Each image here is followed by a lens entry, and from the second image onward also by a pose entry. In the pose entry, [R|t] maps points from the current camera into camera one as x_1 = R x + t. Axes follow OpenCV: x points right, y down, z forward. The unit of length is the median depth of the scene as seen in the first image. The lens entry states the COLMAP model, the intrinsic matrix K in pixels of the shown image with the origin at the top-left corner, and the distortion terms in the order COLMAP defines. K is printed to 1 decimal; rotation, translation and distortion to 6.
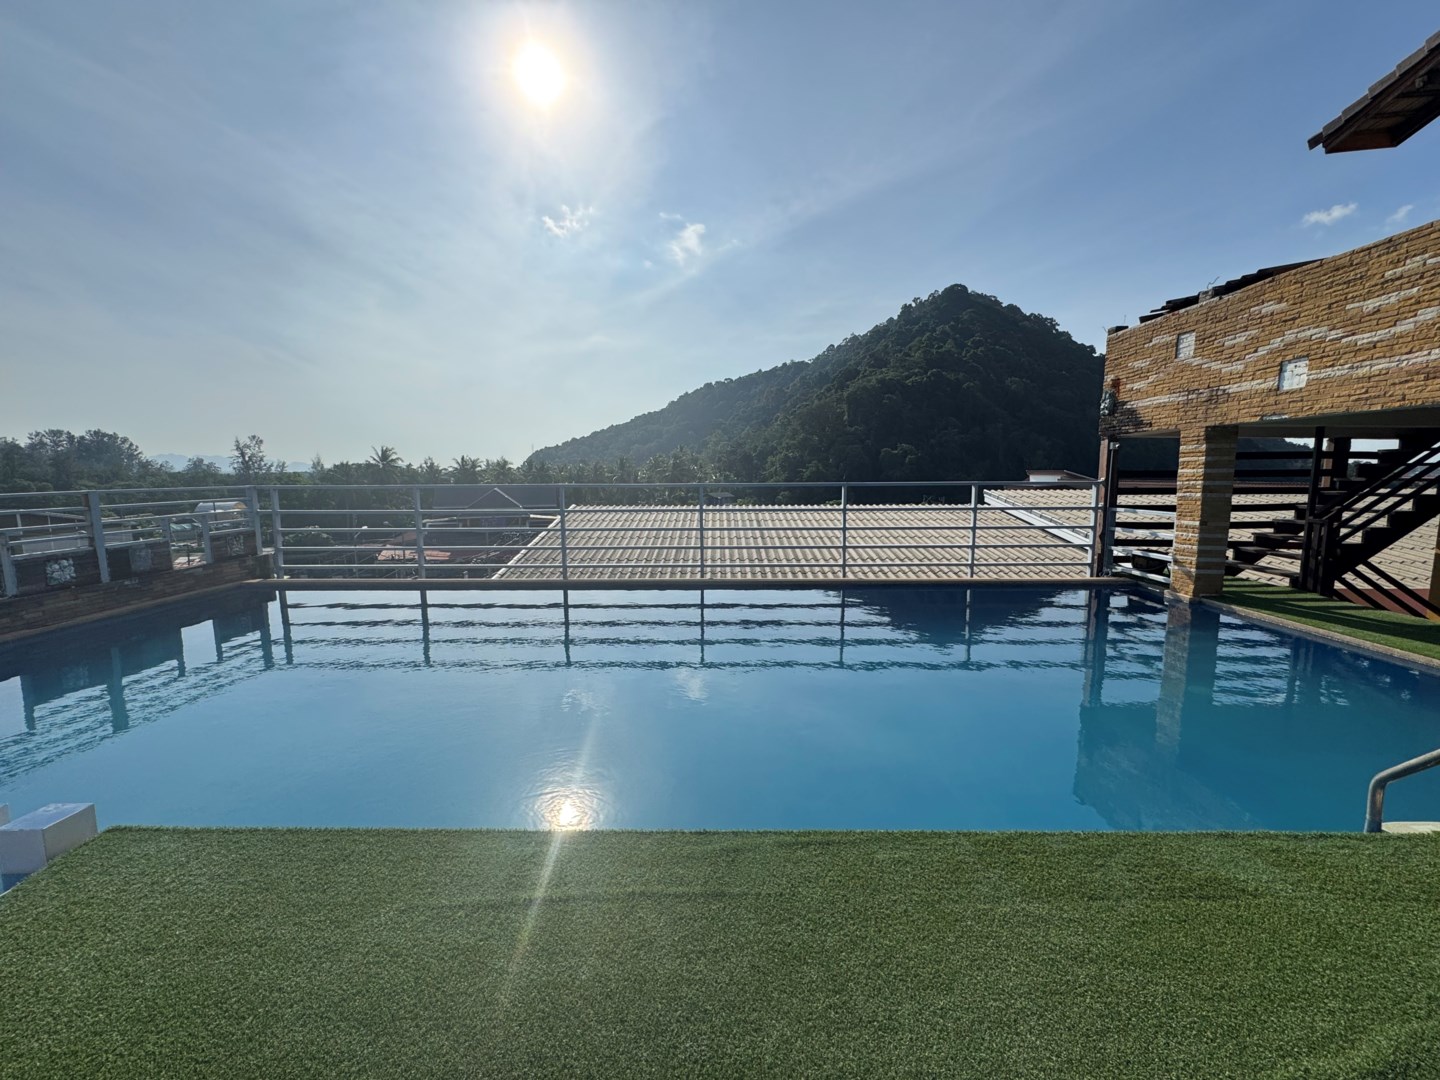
lens RADIAL K [[568.0, 0, 719.0], [0, 568.0, 534.3], [0, 0, 1]] dist [-0.002074, -0.000357]
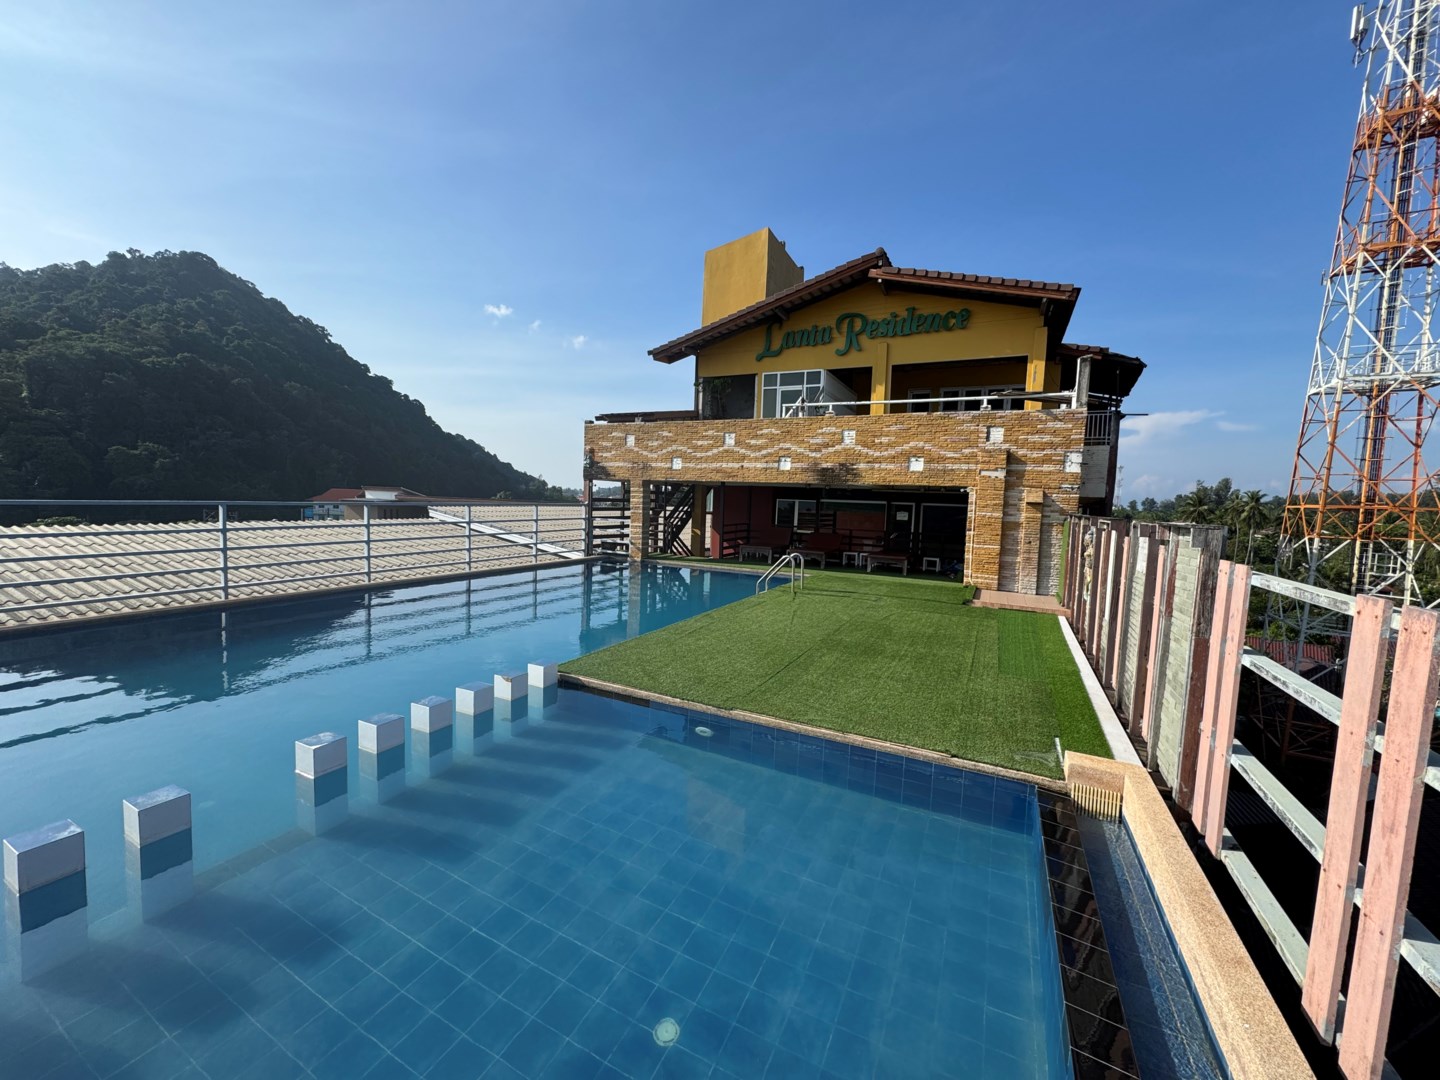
lens RADIAL K [[568.0, 0, 719.0], [0, 568.0, 534.3], [0, 0, 1]] dist [-0.002074, -0.000357]
pose [[0.419034, -0.044319, 0.906888, -0.793615], [0.065534, 0.997679, 0.018476, -0.002016], [-0.905602, 0.051690, 0.420966, -0.138478]]
